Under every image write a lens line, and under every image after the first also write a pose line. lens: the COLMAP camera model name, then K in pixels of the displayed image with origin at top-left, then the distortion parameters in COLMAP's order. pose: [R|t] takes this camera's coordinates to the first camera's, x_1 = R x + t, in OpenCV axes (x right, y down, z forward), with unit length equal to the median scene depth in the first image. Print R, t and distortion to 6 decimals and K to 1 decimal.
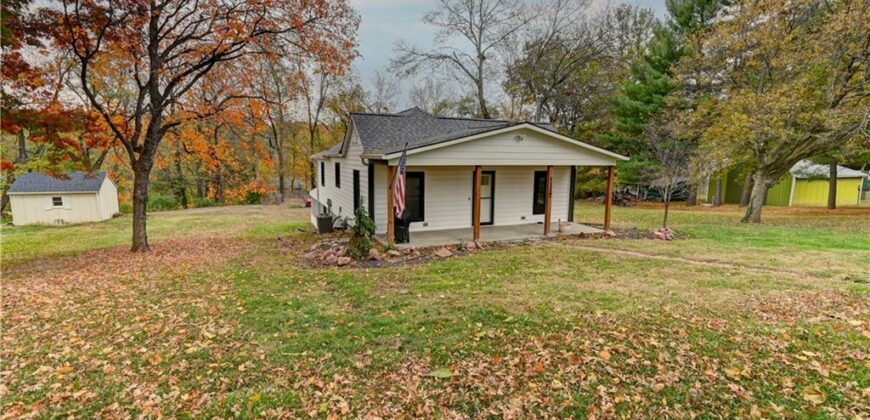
lens RADIAL K [[432.4, 0, 435.0], [0, 432.4, 210.0], [0, 0, 1]] dist [0.001779, -0.000059]
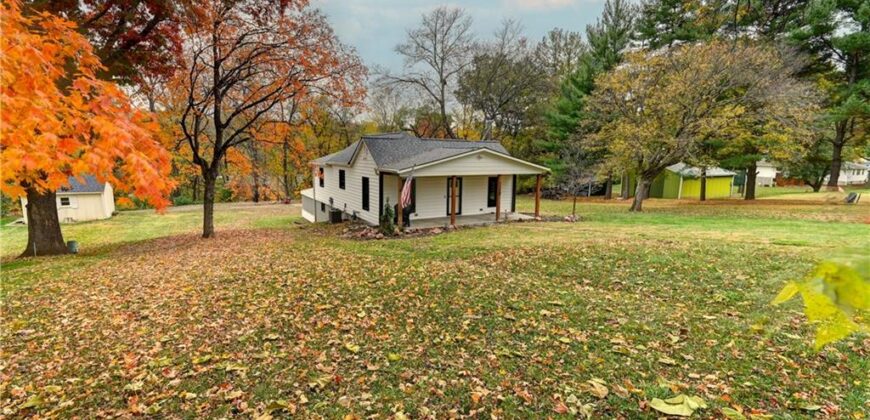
lens RADIAL K [[432.4, 0, 435.0], [0, 432.4, 210.0], [0, 0, 1]] dist [0.001779, -0.000059]
pose [[0.992674, -0.013805, 0.120031, -0.111196], [0.012388, 0.999845, 0.012539, -0.000440], [-0.120185, -0.010960, 0.992691, -0.375420]]
